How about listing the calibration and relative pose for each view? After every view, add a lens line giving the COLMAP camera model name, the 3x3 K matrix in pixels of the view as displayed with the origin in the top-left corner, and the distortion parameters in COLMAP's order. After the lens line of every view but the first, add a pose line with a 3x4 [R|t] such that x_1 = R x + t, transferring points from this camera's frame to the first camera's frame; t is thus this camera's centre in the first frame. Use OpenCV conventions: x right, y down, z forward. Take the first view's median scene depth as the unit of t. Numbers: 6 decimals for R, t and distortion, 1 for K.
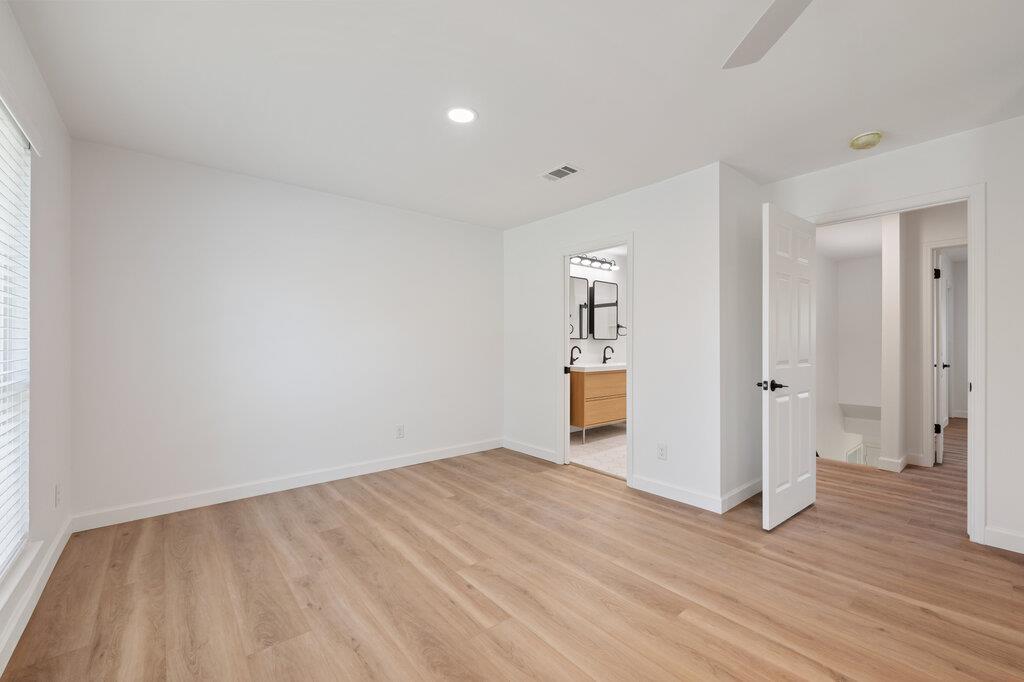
lens RADIAL K [[427.2, 0, 513.2], [0, 427.2, 340.0], [0, 0, 1]] dist [-0.000162, 0.000062]
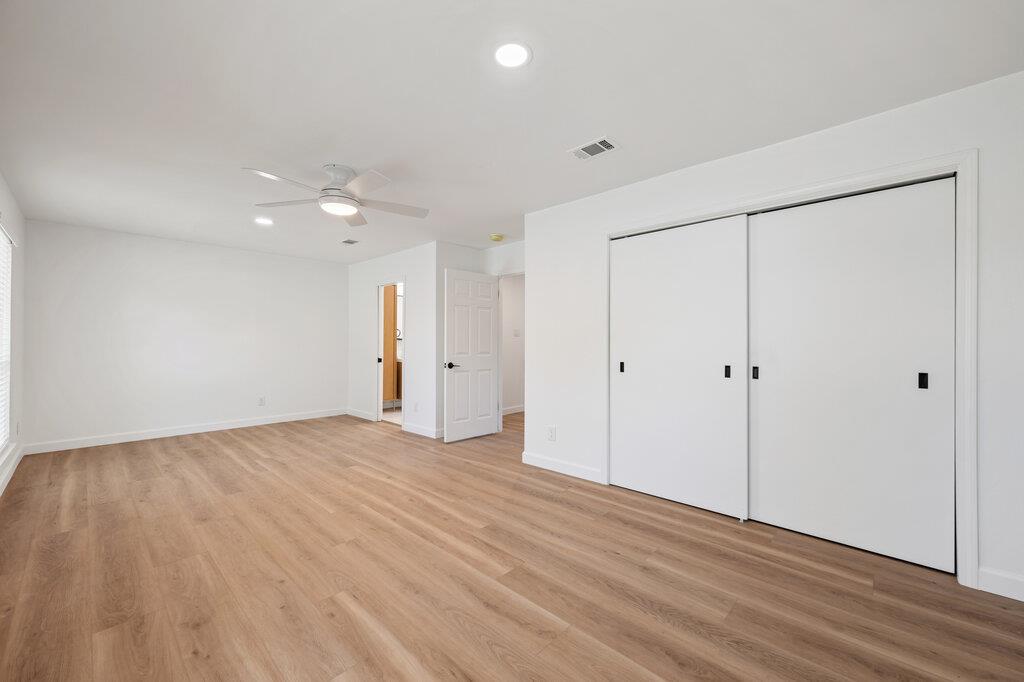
lens RADIAL K [[406.7, 0, 511.9], [0, 406.7, 339.9], [0, 0, 1]] dist [-0.001431, 0.000084]
pose [[0.992202, 0.004453, 0.124558, 0.667648], [-0.004496, 0.999990, 0.000064, -0.007287], [-0.124556, -0.000623, 0.992212, -0.820924]]
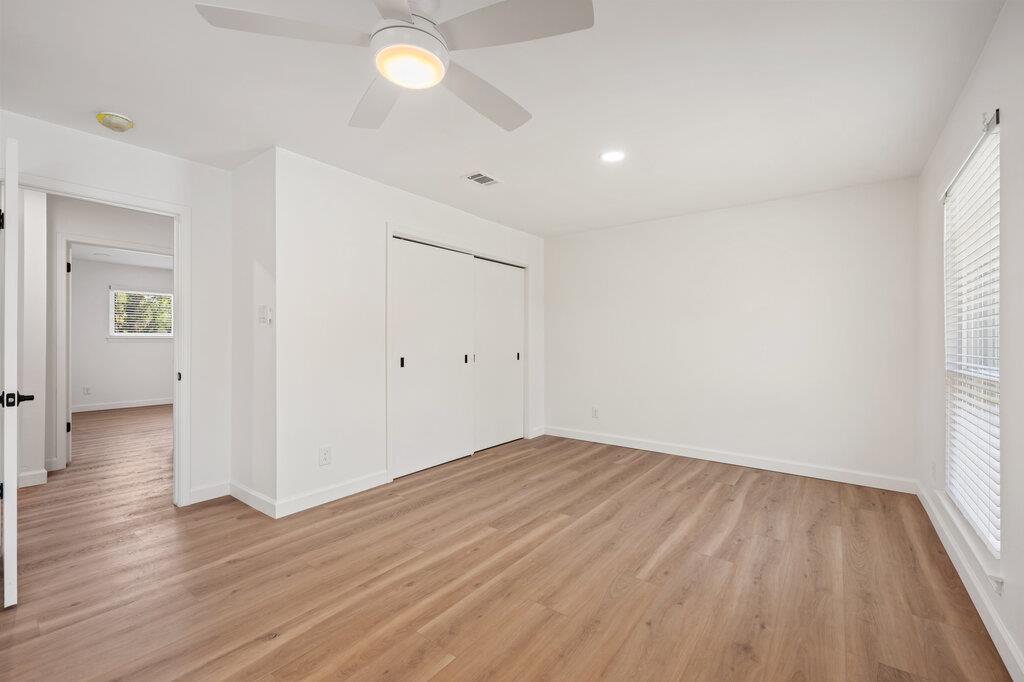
lens RADIAL K [[427.2, 0, 512.0], [0, 427.2, 339.8], [0, 0, 1]] dist [-0.000162, 0.000062]
pose [[-0.231618, -0.000244, 0.972807, -0.279103], [-0.010509, 0.999942, -0.002251, 0.000981], [-0.972750, -0.010744, -0.231608, 0.369744]]
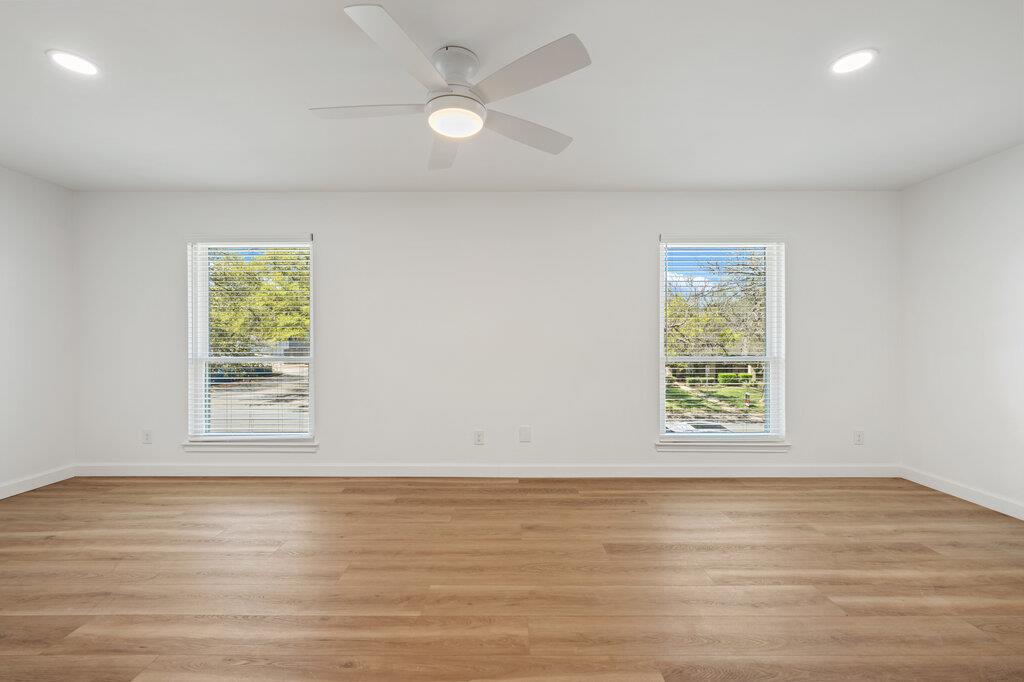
lens RADIAL K [[427.2, 0, 509.8], [0, 427.2, 339.9], [0, 0, 1]] dist [-0.000162, 0.000062]
pose [[-0.636594, 0.001043, -0.771198, 0.842258], [0.005264, 0.999982, -0.002993, 0.004932], [0.771181, -0.005965, -0.636588, 0.915920]]
